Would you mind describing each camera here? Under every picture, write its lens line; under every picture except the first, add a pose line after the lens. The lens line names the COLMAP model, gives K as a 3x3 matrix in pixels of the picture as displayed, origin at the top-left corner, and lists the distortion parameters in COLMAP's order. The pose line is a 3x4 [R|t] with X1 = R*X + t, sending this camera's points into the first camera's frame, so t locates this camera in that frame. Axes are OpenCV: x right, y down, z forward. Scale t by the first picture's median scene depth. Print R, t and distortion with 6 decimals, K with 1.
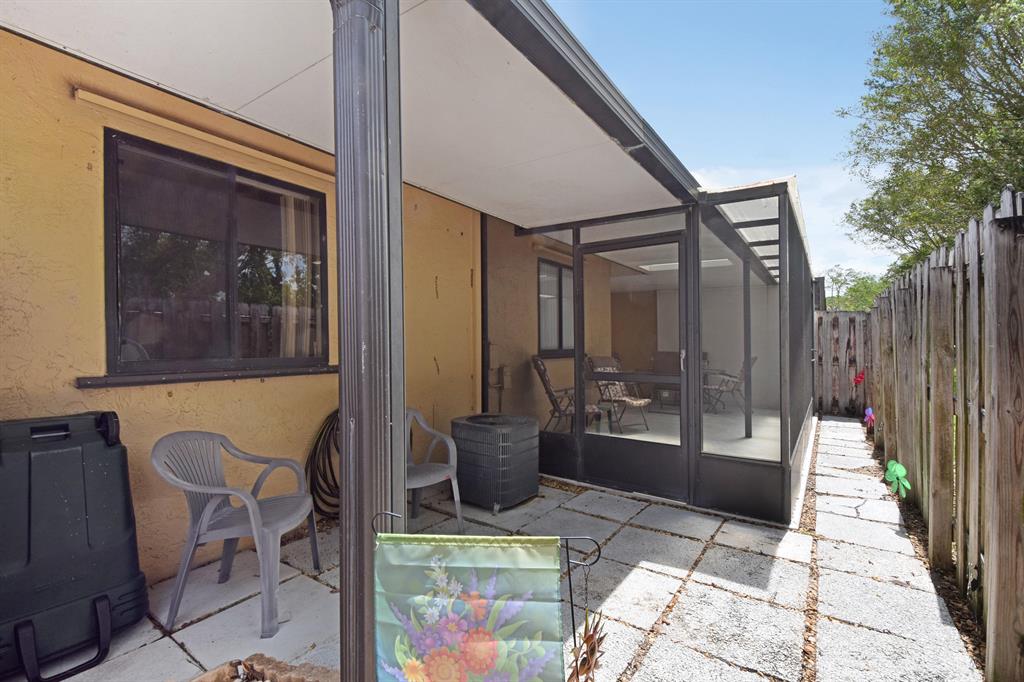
lens RADIAL K [[453.6, 0, 509.0], [0, 453.6, 345.1], [0, 0, 1]] dist [0.025301, -0.021148]
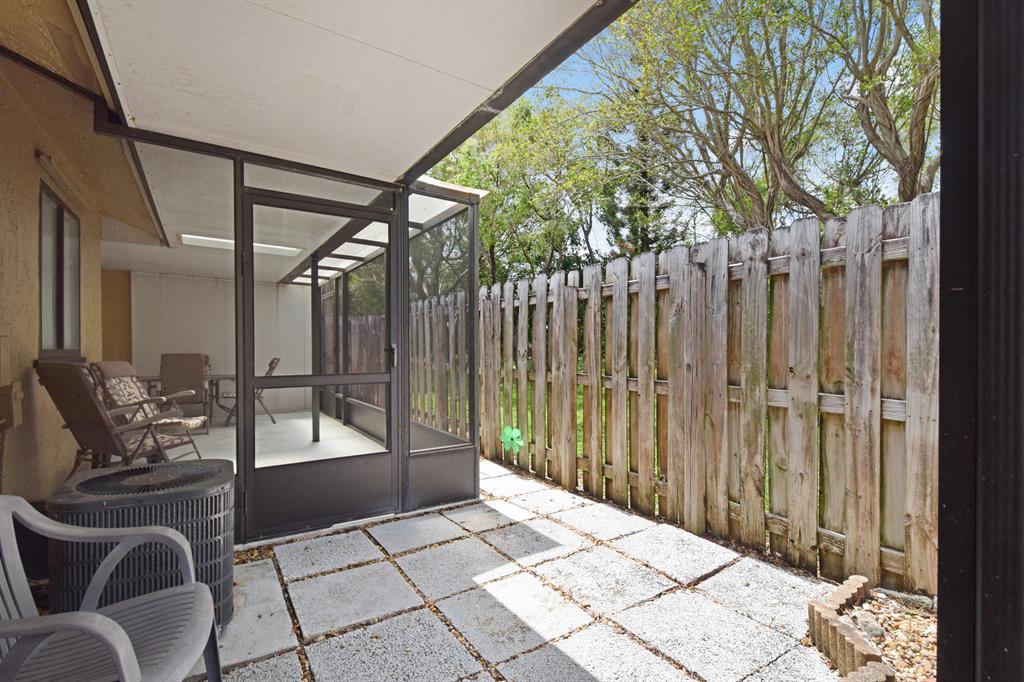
lens RADIAL K [[465.2, 0, 511.1], [0, 465.2, 348.6], [0, 0, 1]] dist [0.030384, -0.029984]
pose [[0.371356, -0.002765, 0.928487, -0.429918], [0.007509, 0.999972, -0.000026, 0.023132], [-0.928460, 0.006981, 0.371366, 0.486461]]
